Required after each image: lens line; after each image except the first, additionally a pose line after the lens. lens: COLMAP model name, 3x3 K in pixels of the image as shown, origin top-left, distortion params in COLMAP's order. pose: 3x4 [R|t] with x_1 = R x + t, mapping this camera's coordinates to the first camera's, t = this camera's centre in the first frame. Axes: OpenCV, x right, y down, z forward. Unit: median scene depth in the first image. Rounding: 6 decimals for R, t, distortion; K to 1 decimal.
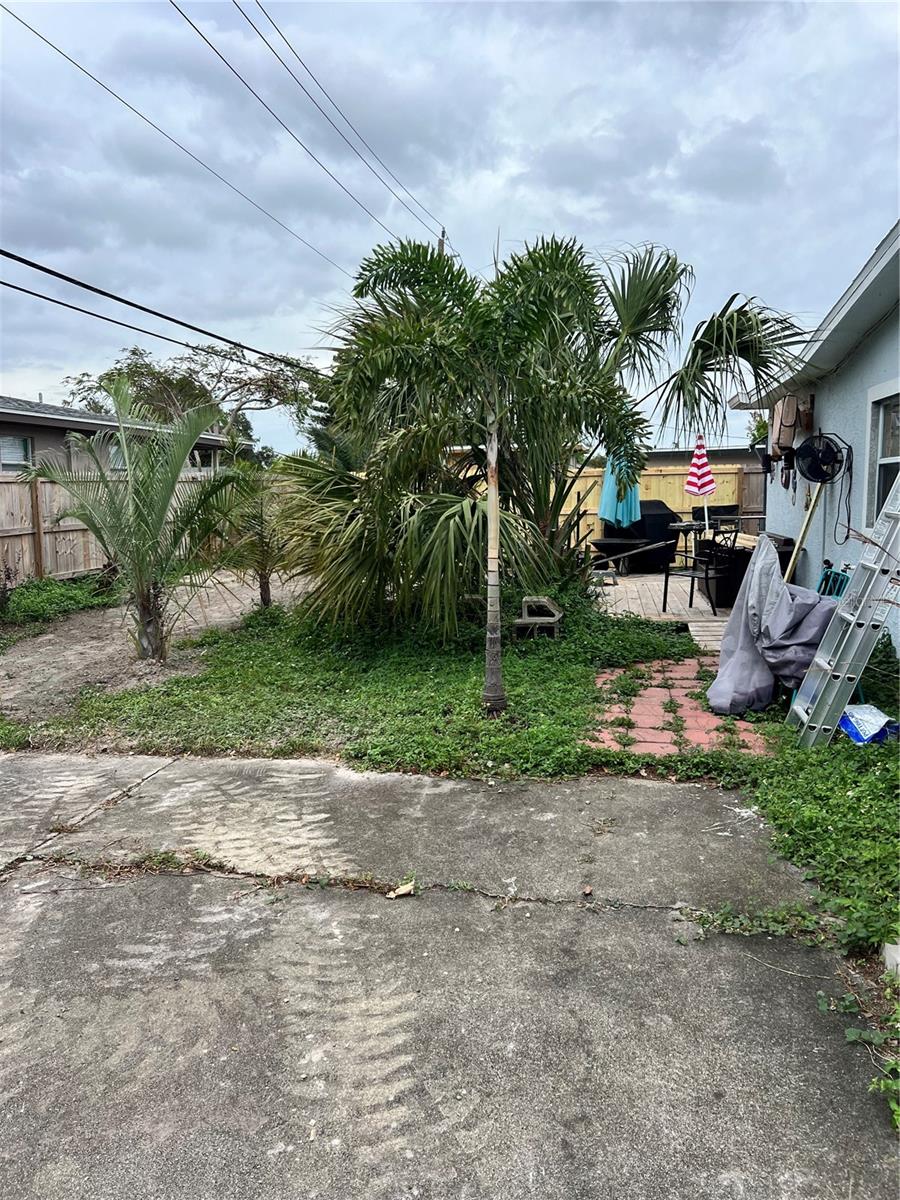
lens RADIAL K [[897.9, 0, 450.0], [0, 897.9, 600.0], [0, 0, 1]] dist [-0.002227, -0.005124]
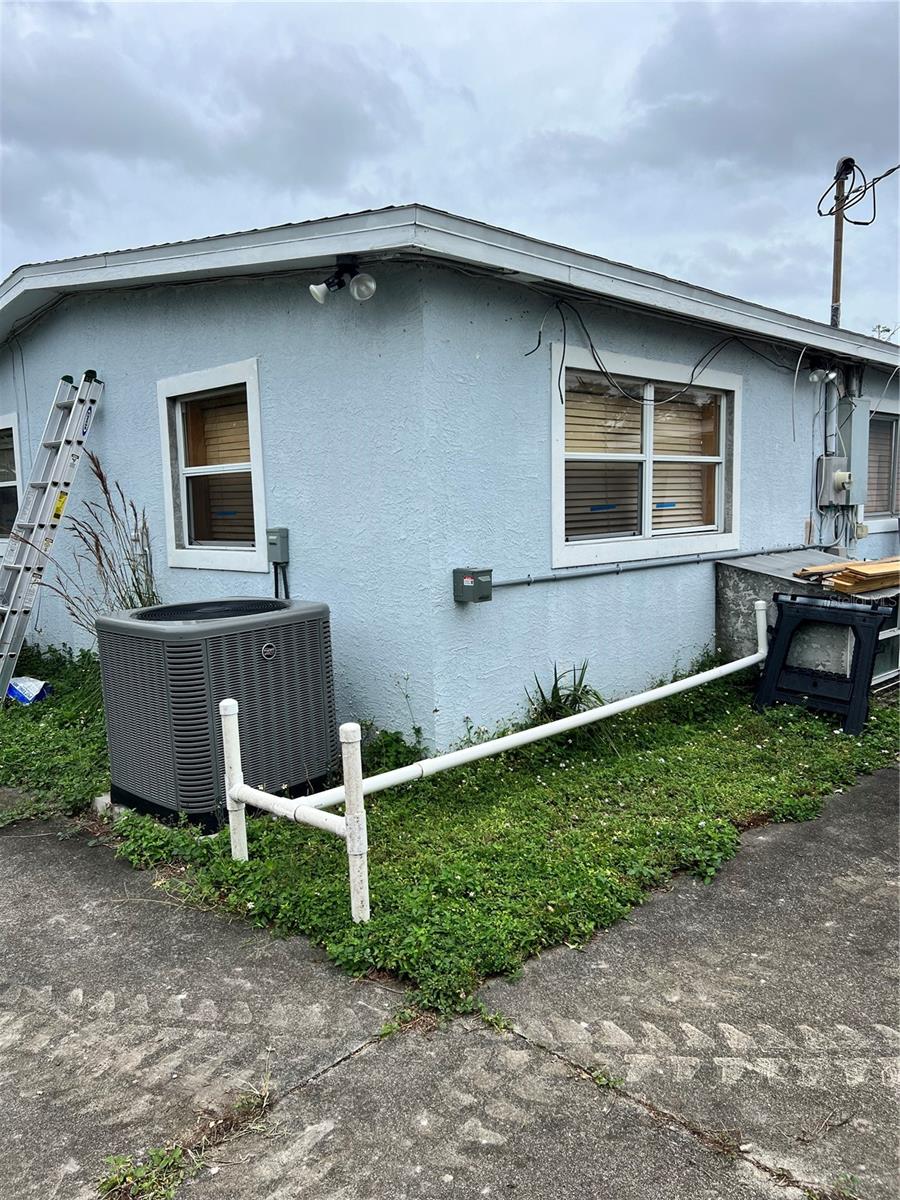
lens RADIAL K [[897.9, 0, 450.0], [0, 897.9, 600.0], [0, 0, 1]] dist [-0.002227, -0.005124]
pose [[0.565652, -0.083617, 0.820394, -0.230695], [0.112471, 0.993372, 0.023700, 0.050085], [-0.816938, 0.078865, 0.571307, -0.223283]]
